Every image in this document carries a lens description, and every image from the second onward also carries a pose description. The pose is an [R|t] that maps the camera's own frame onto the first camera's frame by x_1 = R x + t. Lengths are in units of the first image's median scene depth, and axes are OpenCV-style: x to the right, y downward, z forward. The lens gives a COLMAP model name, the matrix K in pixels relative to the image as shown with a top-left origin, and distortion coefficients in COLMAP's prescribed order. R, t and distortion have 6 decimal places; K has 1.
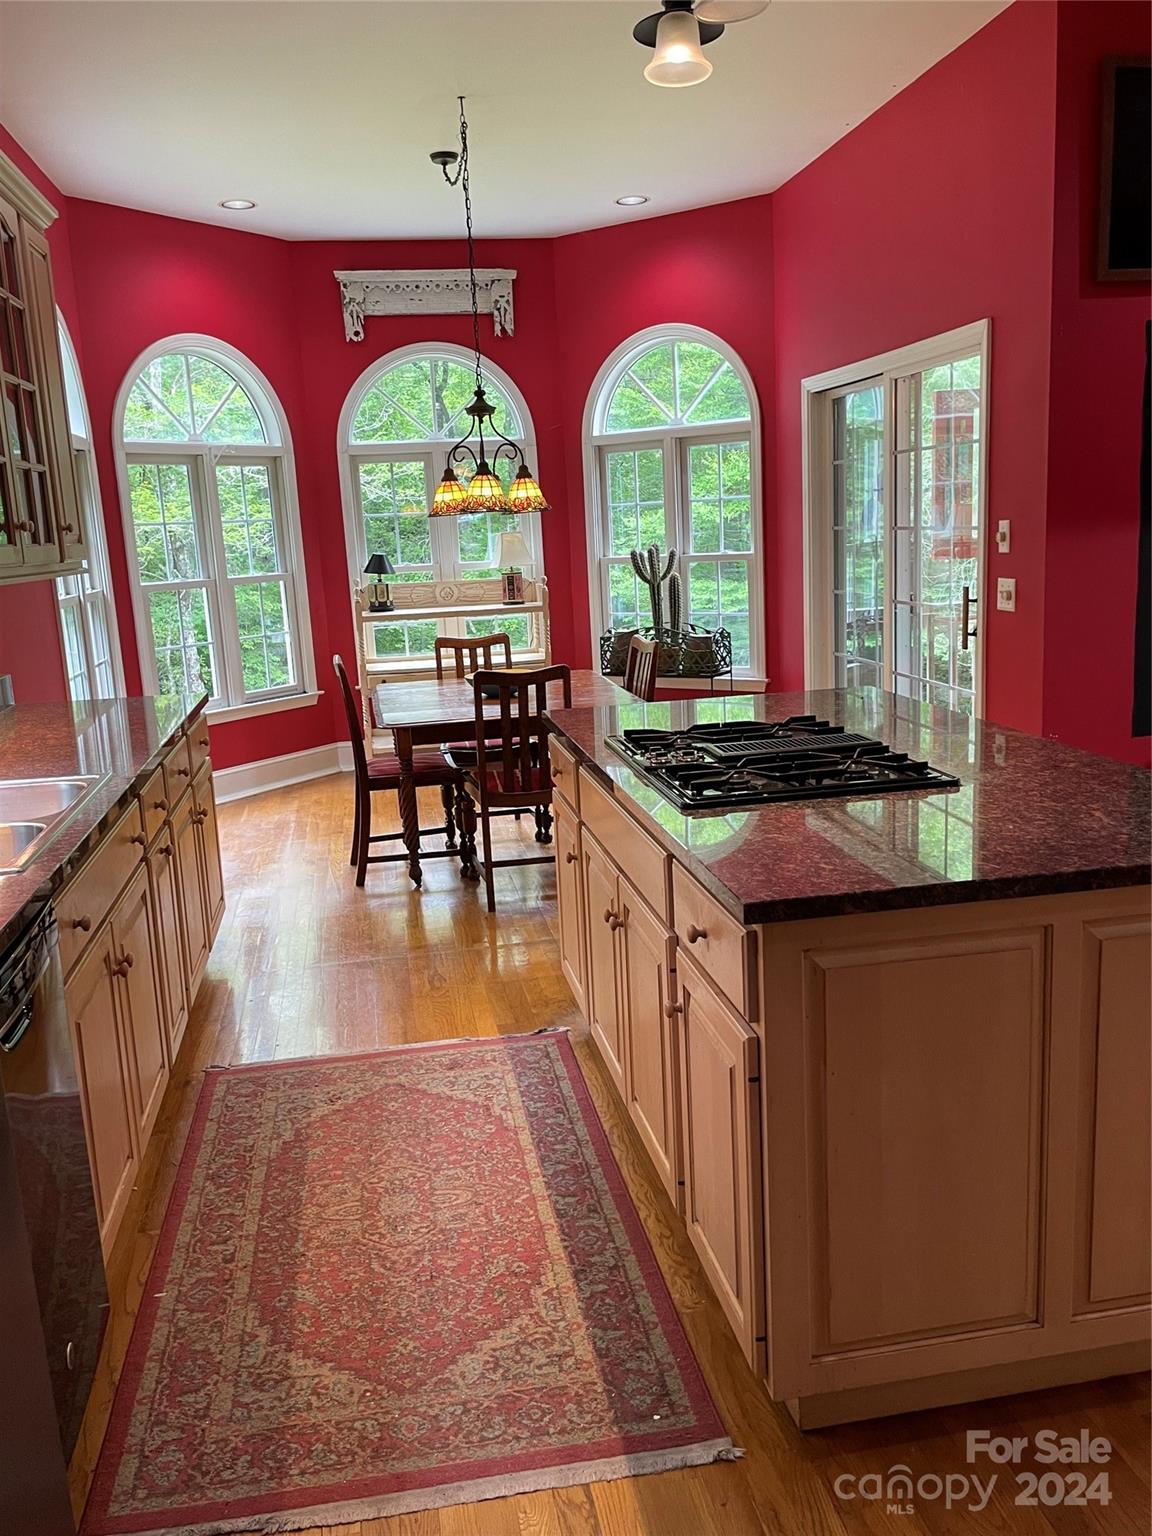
lens RADIAL K [[1257.0, 0, 574.4], [0, 1257.0, 762.7], [0, 0, 1]] dist [0.041096, -0.006651]
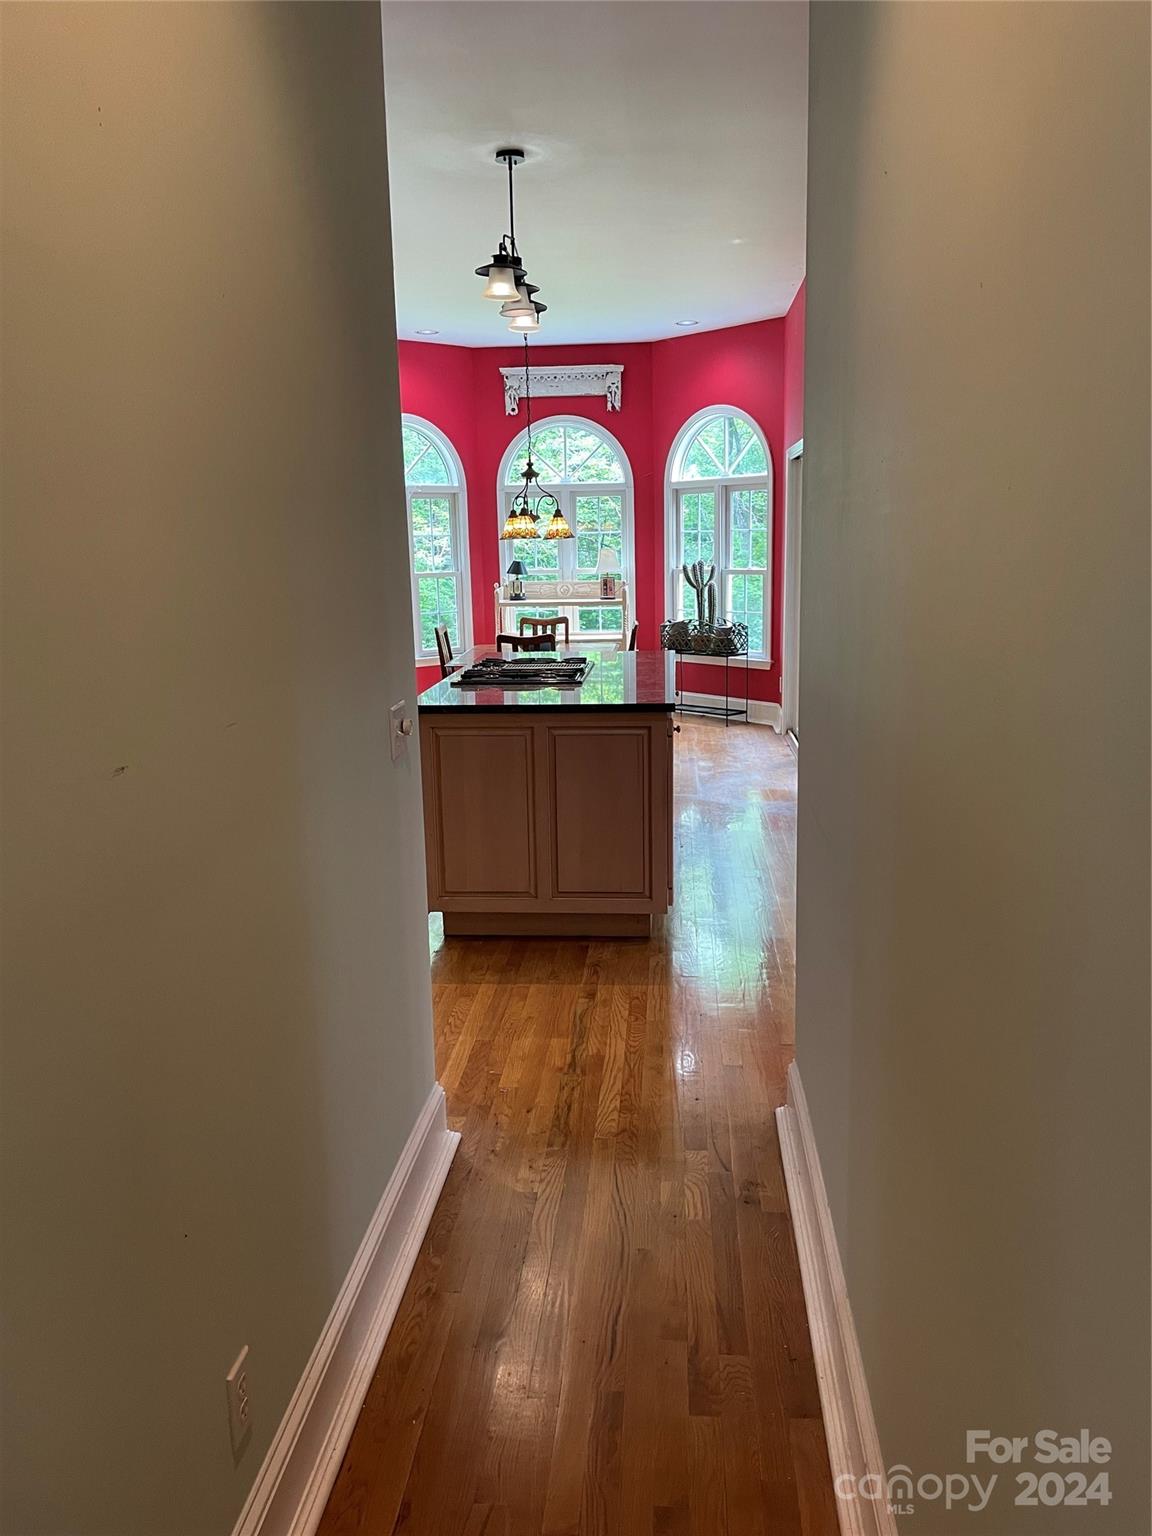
lens RADIAL K [[1159.8, 0, 577.6], [0, 1159.8, 772.2], [0, 0, 1]] dist [0.076272, -0.107678]
pose [[0.967465, 0.080882, -0.239729, 0.260410], [-0.076557, 0.996691, 0.027312, 0.038041], [0.241145, -0.008070, 0.970456, -0.303825]]
